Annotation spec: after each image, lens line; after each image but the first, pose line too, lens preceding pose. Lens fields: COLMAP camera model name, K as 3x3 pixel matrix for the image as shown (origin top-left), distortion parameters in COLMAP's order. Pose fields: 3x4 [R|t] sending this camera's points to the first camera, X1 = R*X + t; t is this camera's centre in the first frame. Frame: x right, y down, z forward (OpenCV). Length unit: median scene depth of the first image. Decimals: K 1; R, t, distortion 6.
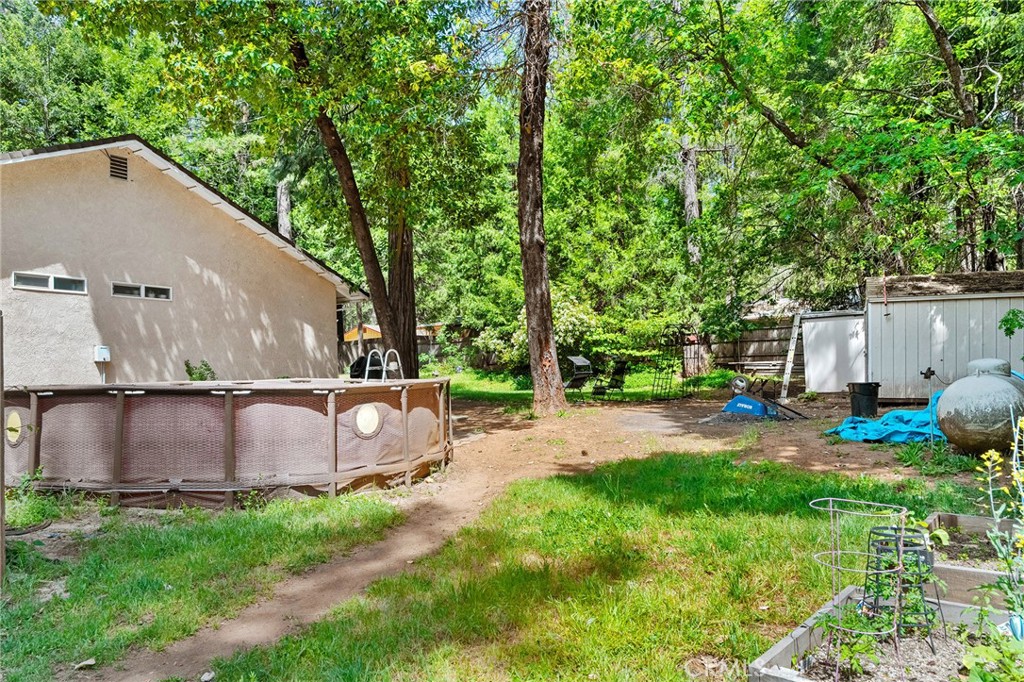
lens RADIAL K [[723.3, 0, 496.0], [0, 723.3, 370.1], [0, 0, 1]] dist [0.004202, -0.003927]
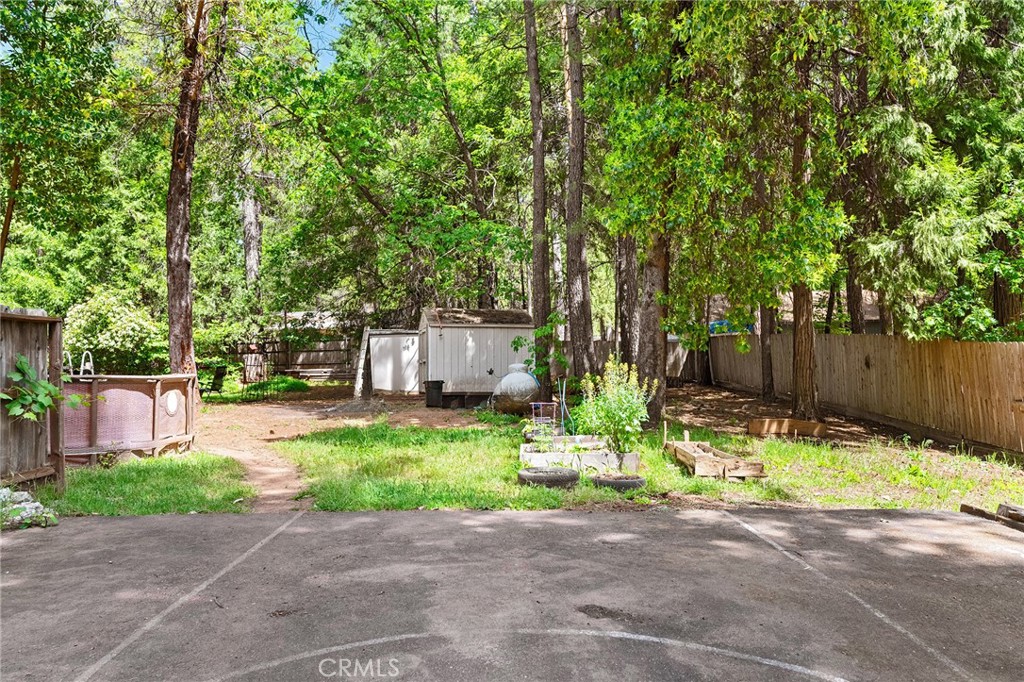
lens RADIAL K [[767.7, 0, 512.3], [0, 767.7, 341.3], [0, 0, 1]] dist [-0.004599, -0.000670]
pose [[0.771574, 0.031371, 0.635365, -0.283156], [0.002436, 0.998630, -0.052265, 0.014750], [-0.636134, 0.041875, 0.770441, -0.244694]]
